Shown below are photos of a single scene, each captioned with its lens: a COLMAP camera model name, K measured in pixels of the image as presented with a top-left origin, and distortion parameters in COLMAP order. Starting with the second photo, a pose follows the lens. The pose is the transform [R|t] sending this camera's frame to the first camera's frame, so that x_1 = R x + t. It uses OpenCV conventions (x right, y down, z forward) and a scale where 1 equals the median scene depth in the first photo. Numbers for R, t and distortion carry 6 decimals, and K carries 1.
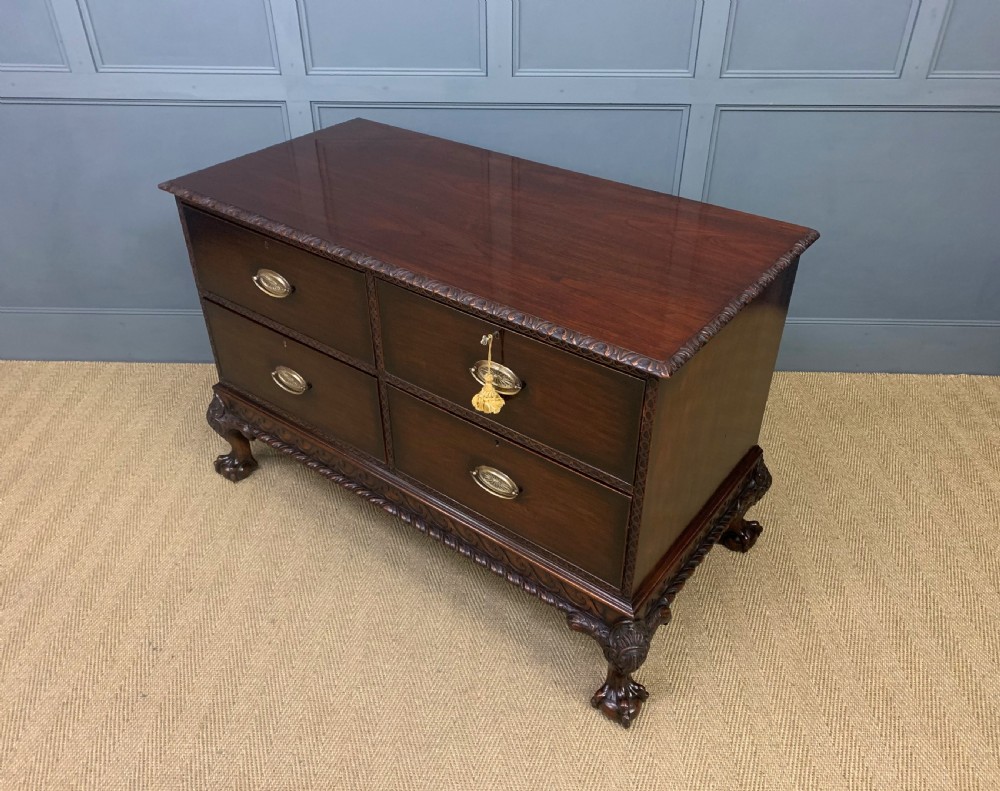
lens RADIAL K [[794.4, 0, 502.4], [0, 794.4, 394.1], [0, 0, 1]] dist [0.005357, 0.002992]
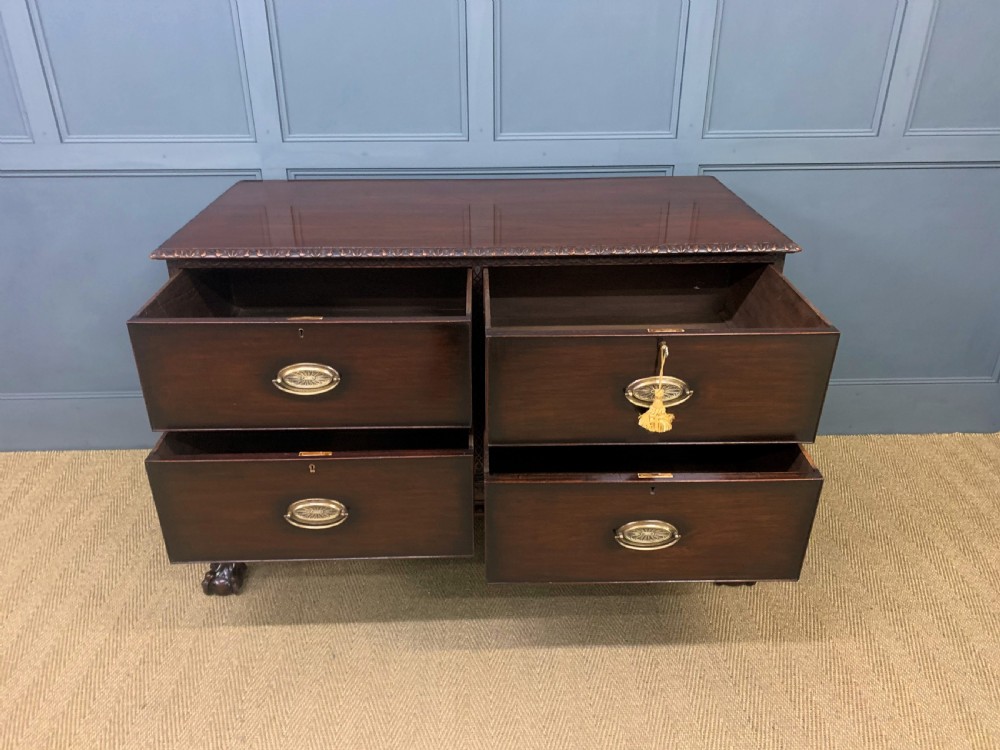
lens RADIAL K [[753.2, 0, 494.1], [0, 753.2, 378.6], [0, 0, 1]] dist [0.005450, 0.002571]
pose [[0.998278, -0.030001, 0.050399, -0.044226], [0.036984, 0.988903, -0.143885, 0.027490], [-0.045523, 0.145501, 0.988310, 0.120810]]
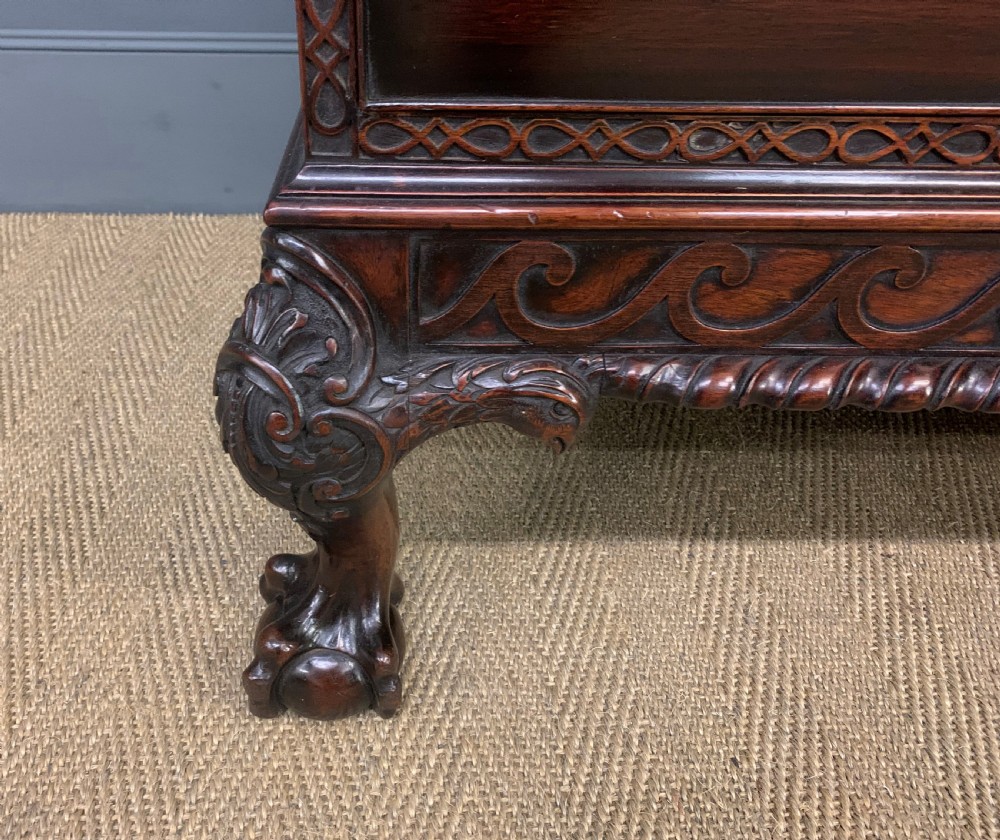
lens RADIAL K [[861.0, 0, 443.0], [0, 861.0, 419.1], [0, 0, 1]] dist [-0.001042, -0.001057]
pose [[0.998542, -0.016180, 0.051499, -0.293602], [0.013968, 0.998977, 0.043018, 0.046822], [-0.052143, -0.042236, 0.997746, 0.782609]]
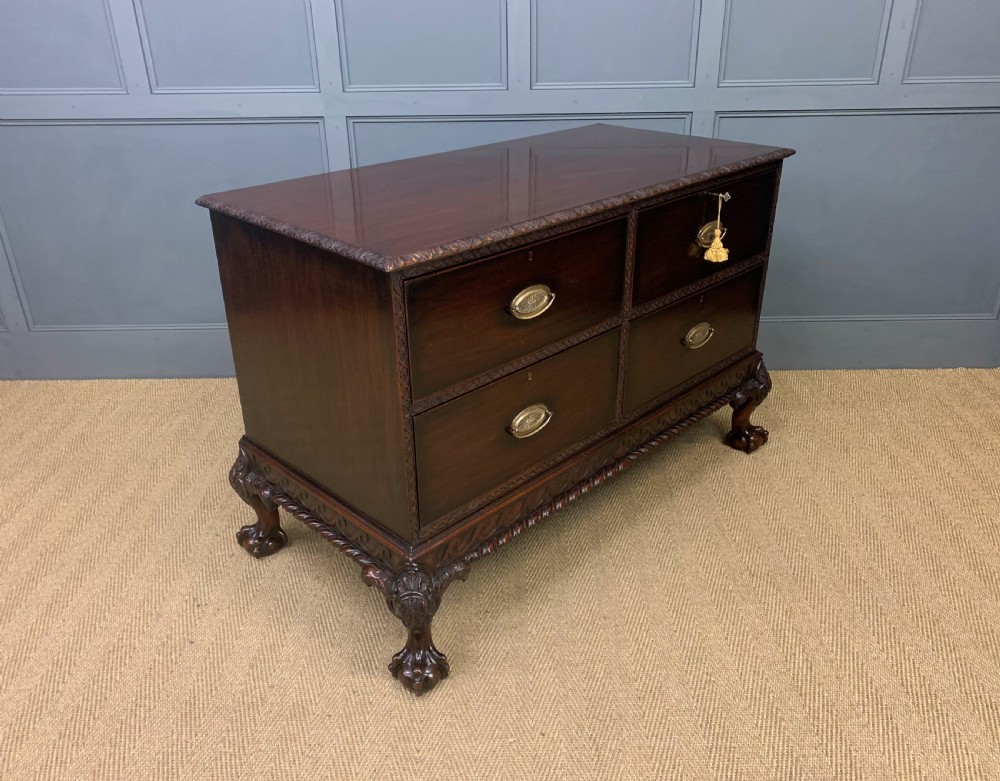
lens RADIAL K [[784.1, 0, 506.6], [0, 784.1, 388.1], [0, 0, 1]] dist [-0.001505, 0.012336]
pose [[0.999437, -0.025572, 0.021729, -0.055767], [0.028546, 0.988294, -0.149868, 0.174889], [-0.017642, 0.150404, 0.988467, -0.014540]]
